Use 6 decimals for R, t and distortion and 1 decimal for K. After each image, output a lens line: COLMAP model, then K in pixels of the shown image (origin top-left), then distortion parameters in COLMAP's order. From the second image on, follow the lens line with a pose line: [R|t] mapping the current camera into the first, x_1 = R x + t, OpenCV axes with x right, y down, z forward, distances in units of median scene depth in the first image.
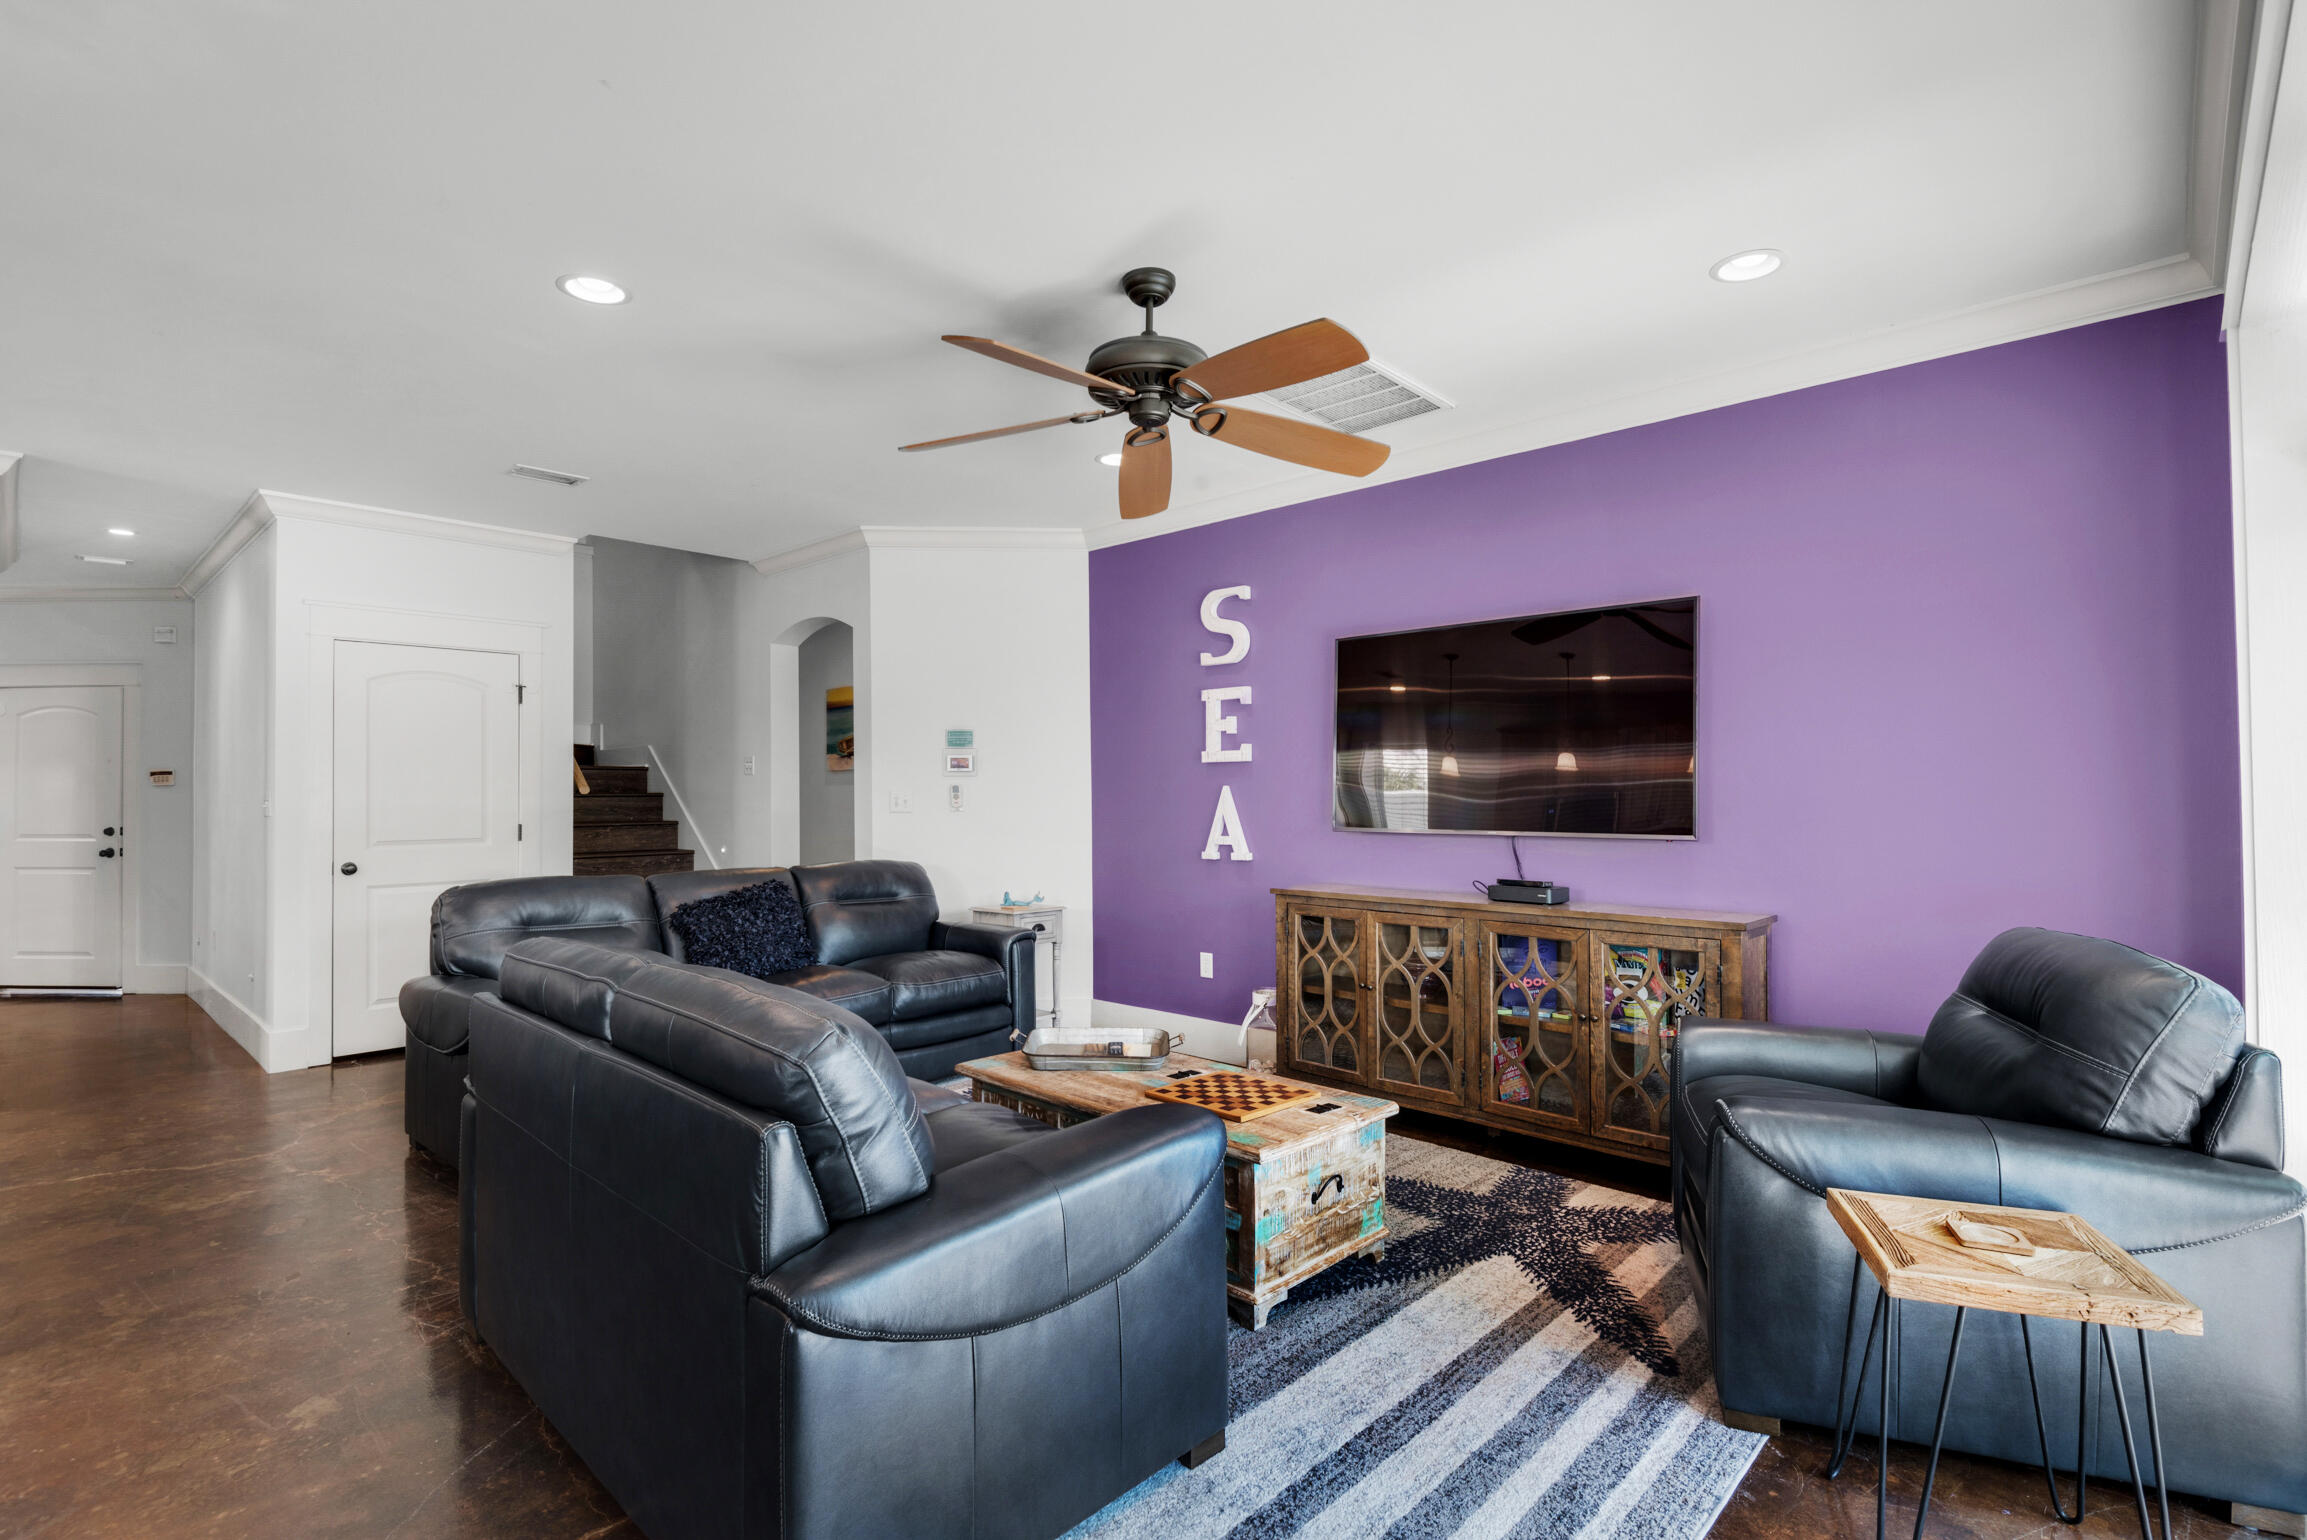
lens RADIAL K [[1077.6, 0, 1152.1], [0, 1077.6, 783.6], [0, 0, 1]] dist [-0.003190, -0.003442]
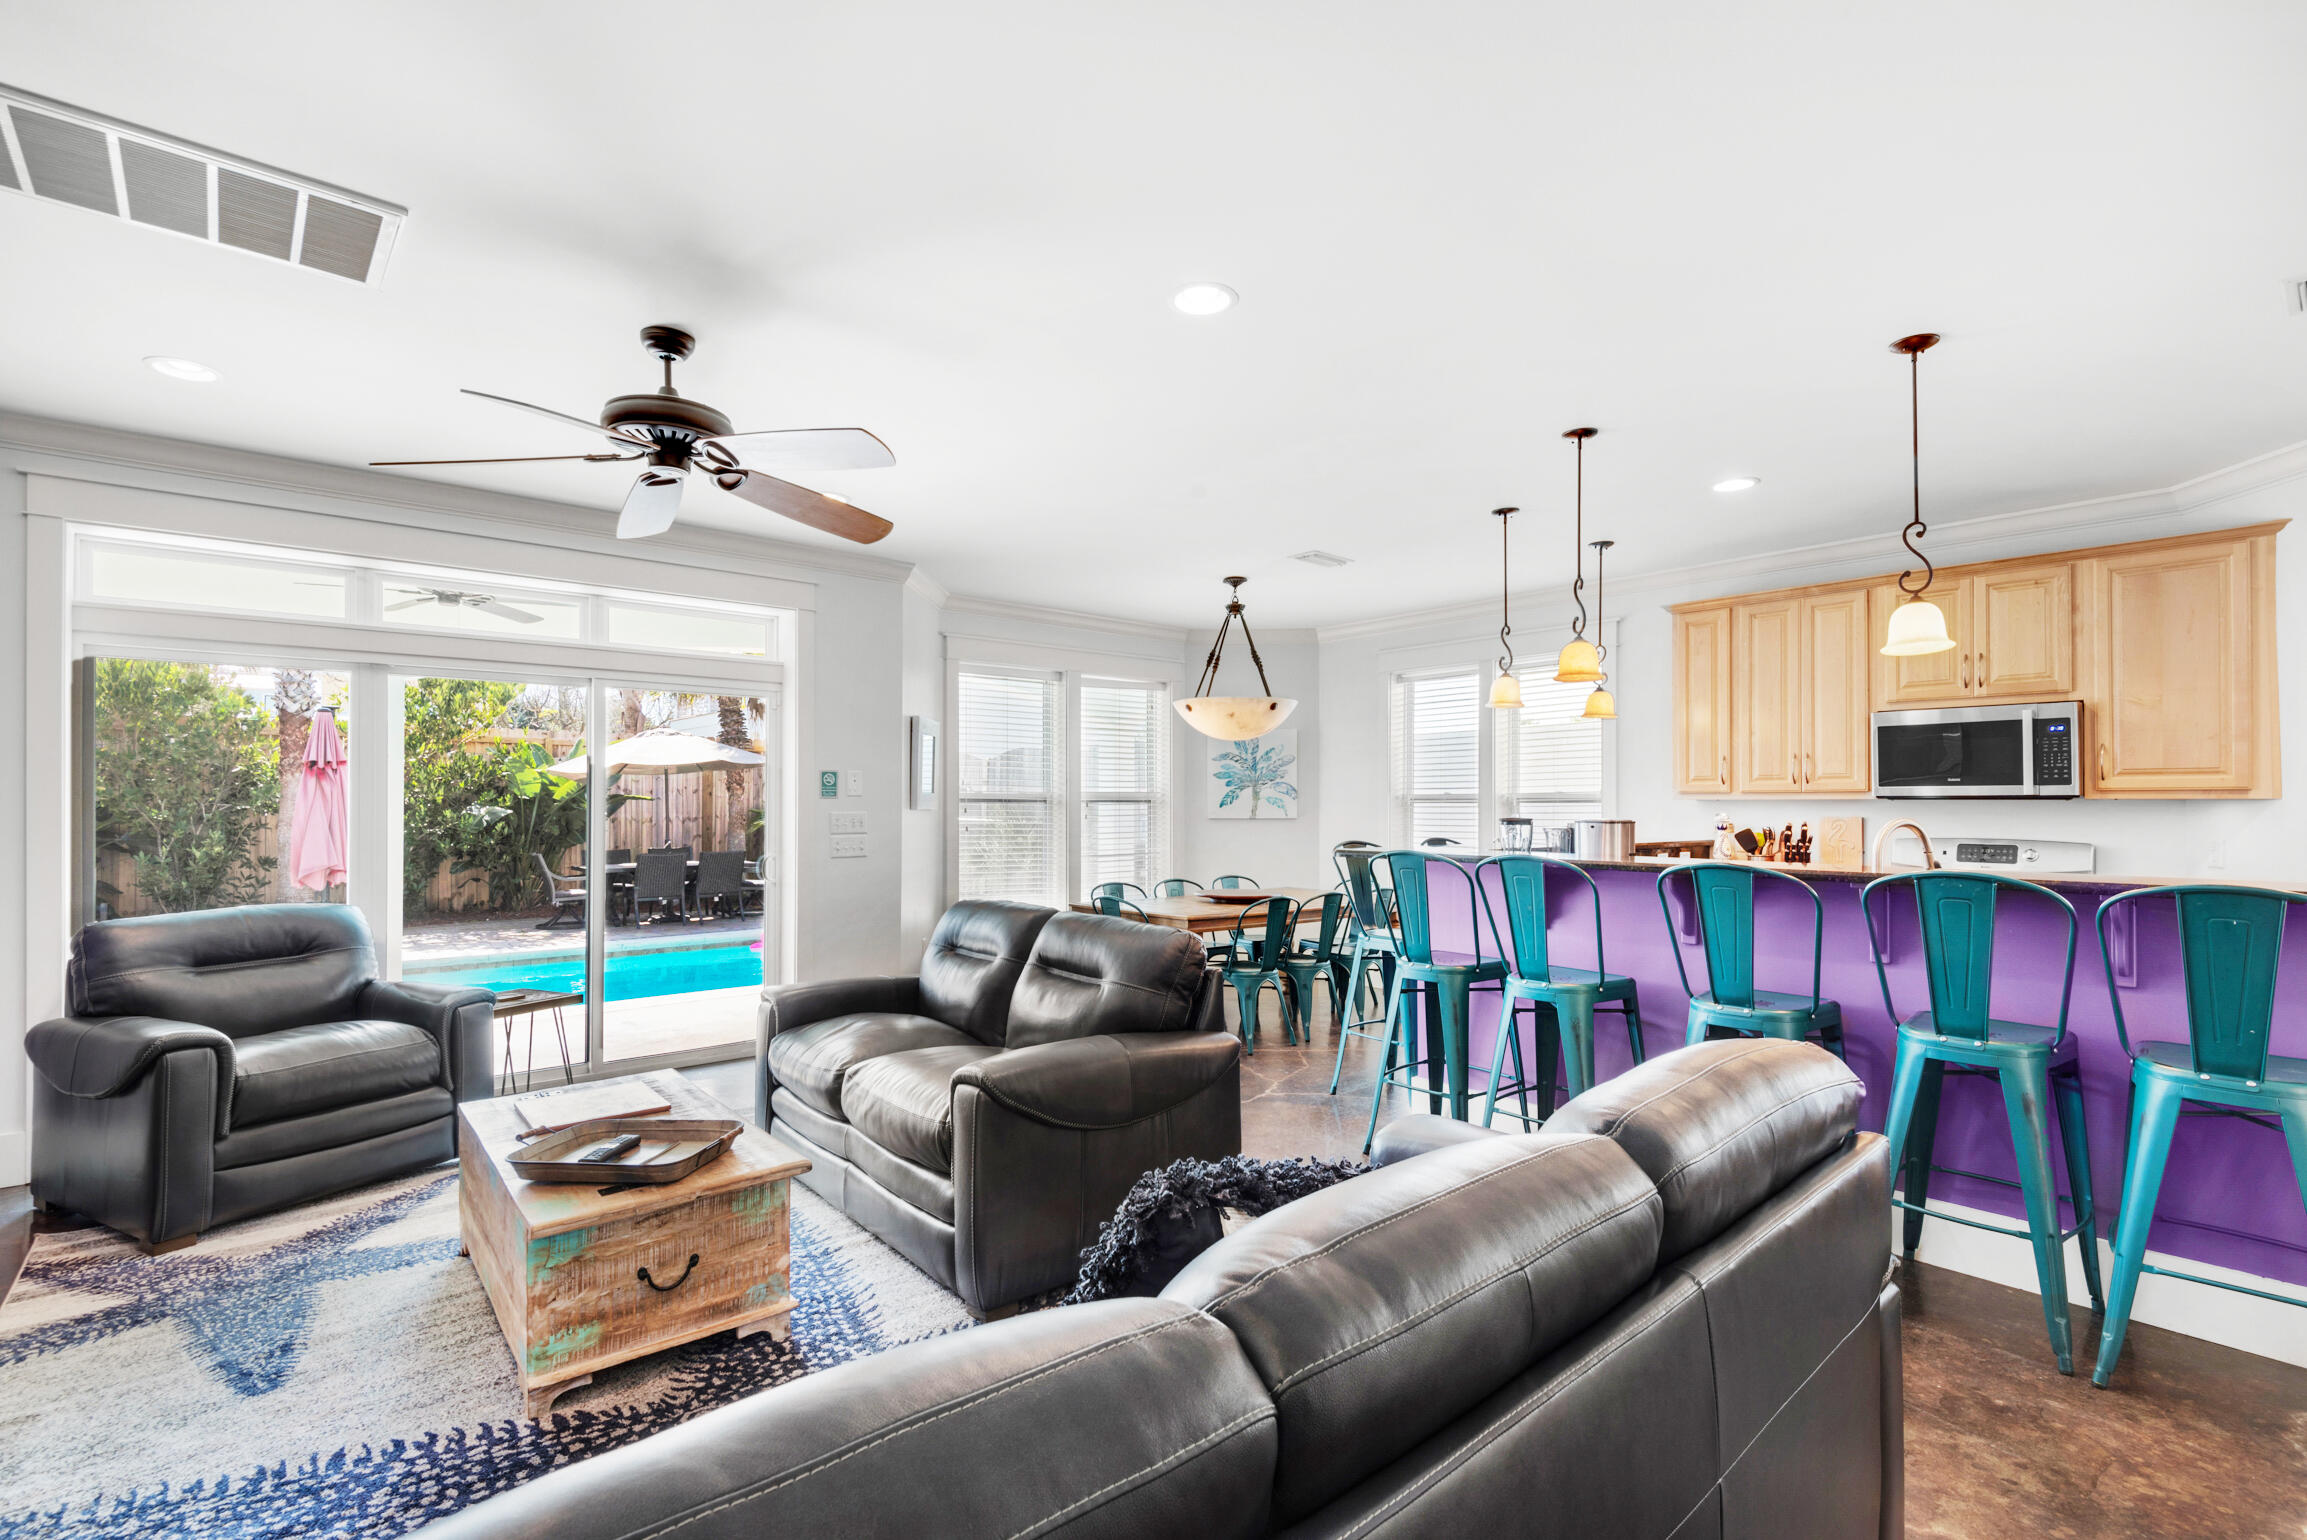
lens RADIAL K [[1035.5, 0, 1148.3], [0, 1035.5, 807.1], [0, 0, 1]] dist [0.008630, -0.002601]
pose [[-0.992936, 0.002962, 0.118617, -0.427283], [0.001840, 0.999953, -0.009565, 0.002002], [-0.118639, -0.009279, -0.992894, 1.414807]]
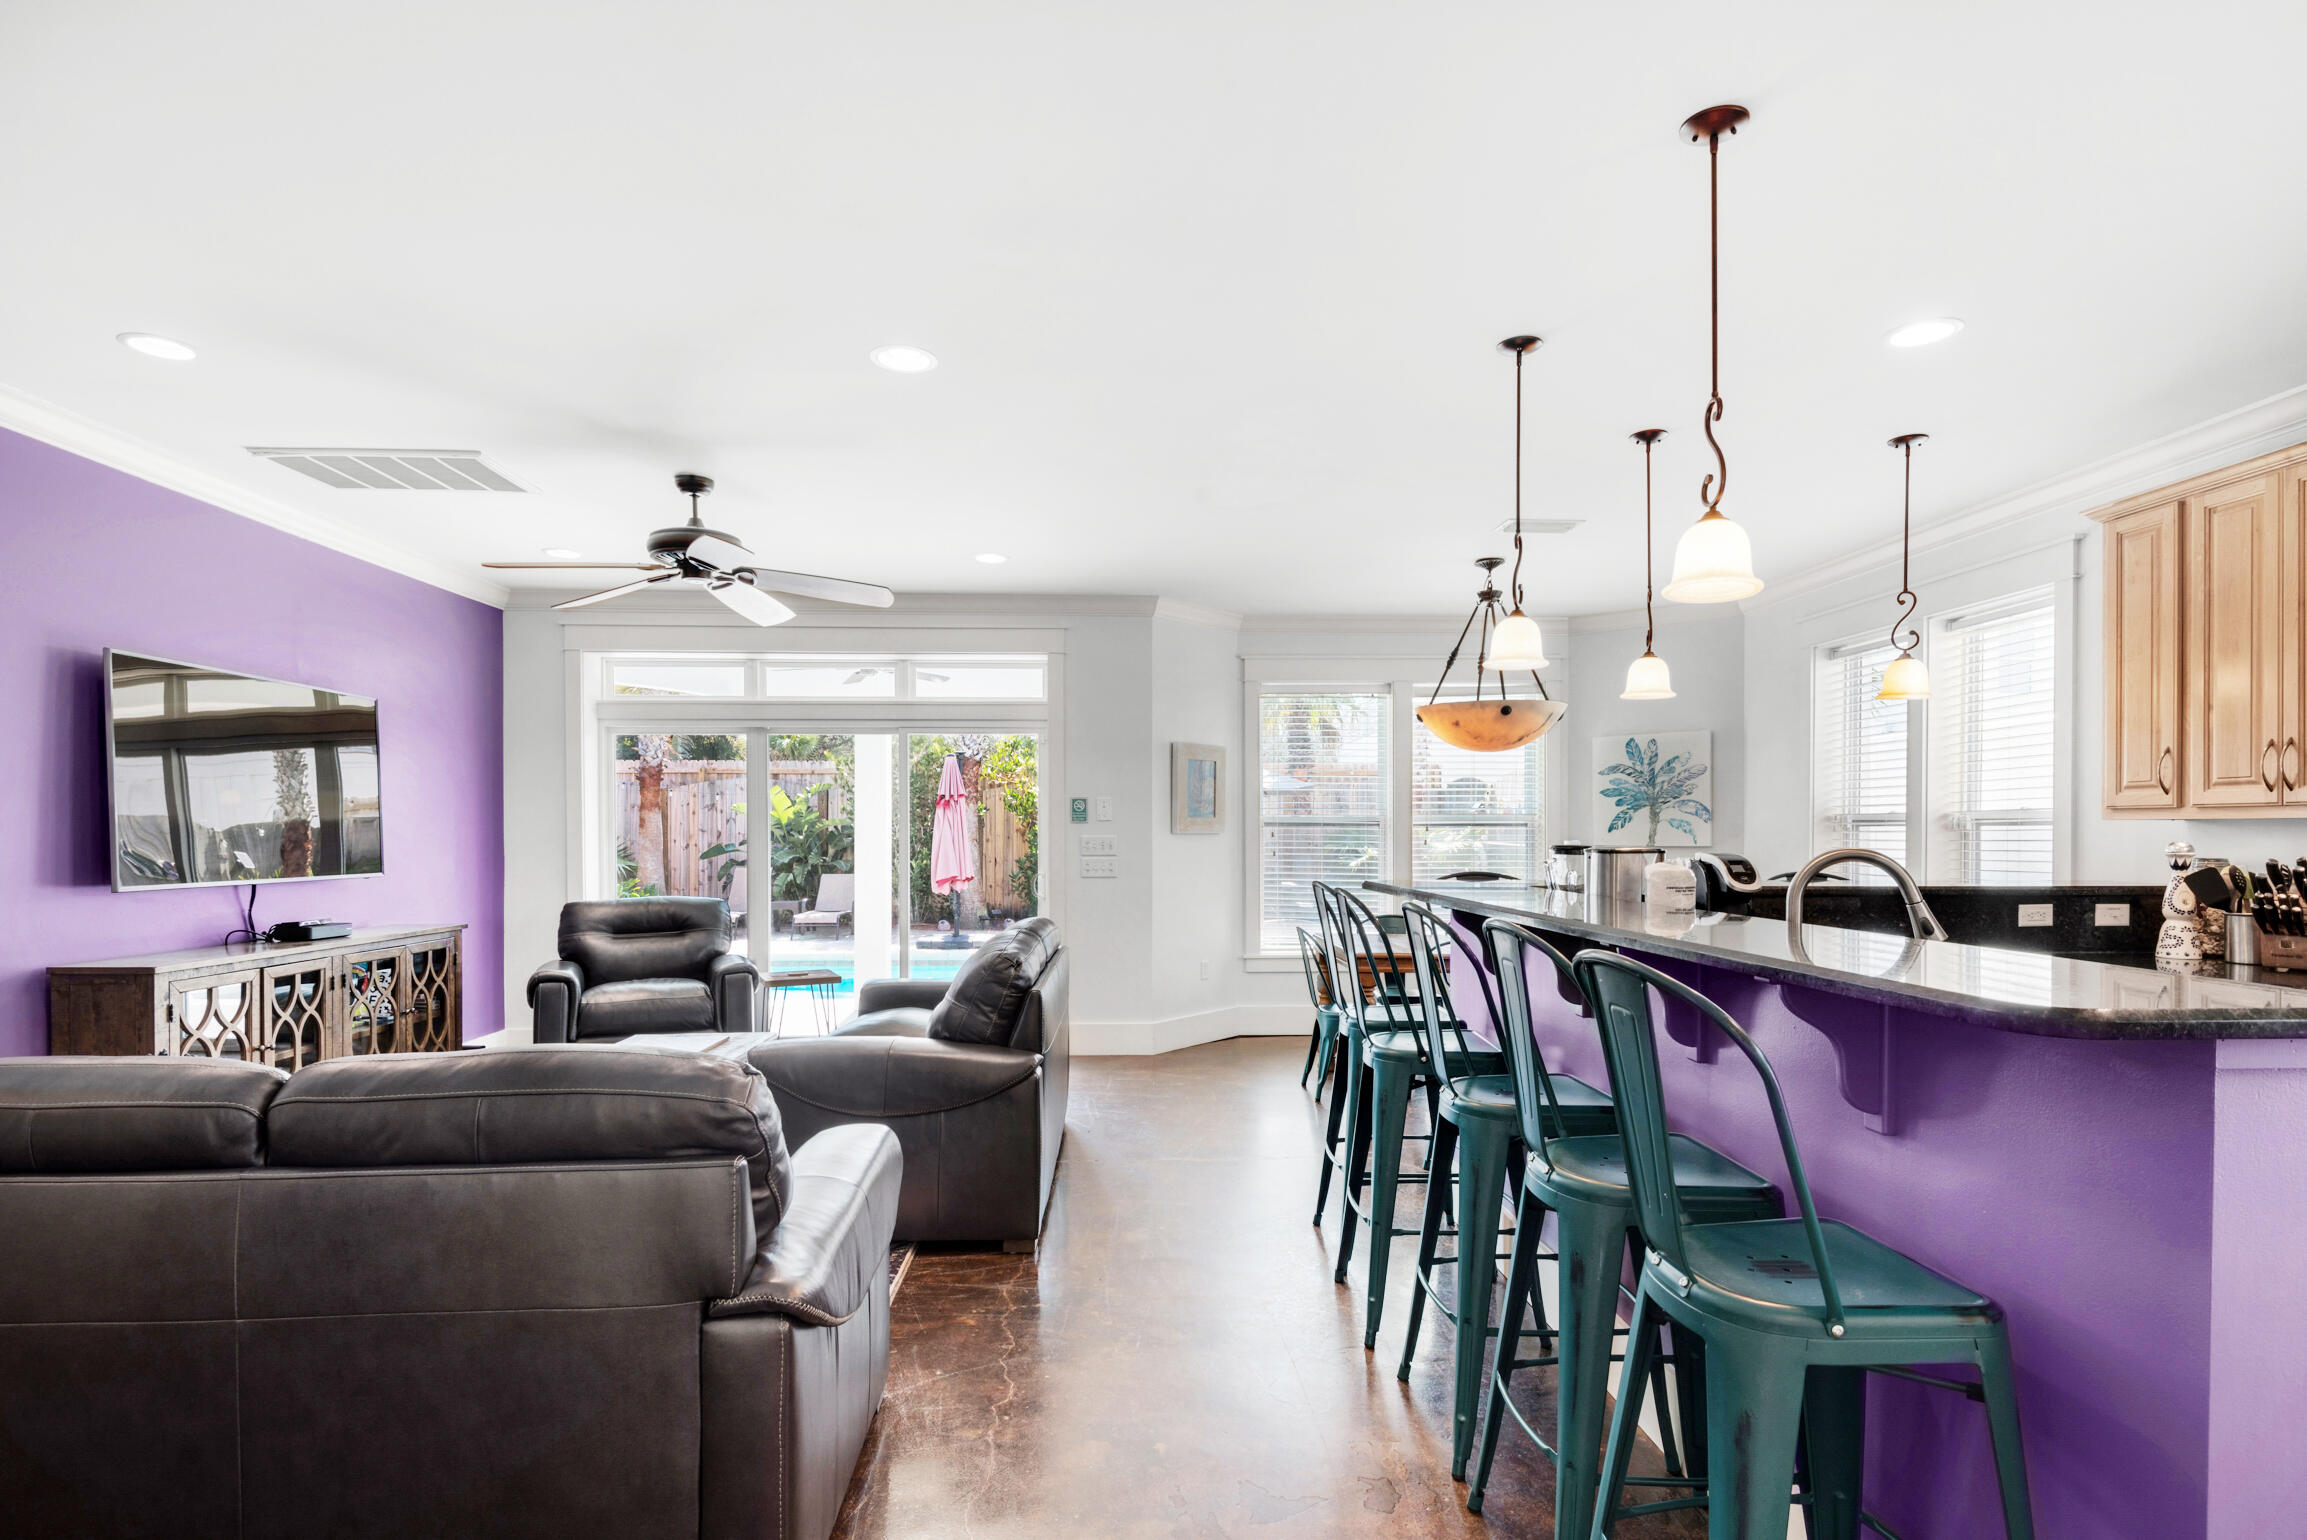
lens RADIAL K [[1121.3, 0, 1150.0], [0, 1121.3, 835.7], [0, 0, 1]] dist [0.000020, -0.001384]
pose [[-0.706055, -0.000889, 0.708156, -1.066613], [-0.005789, 0.999973, -0.004517, 0.001894], [-0.708133, -0.007289, -0.706041, 1.171367]]
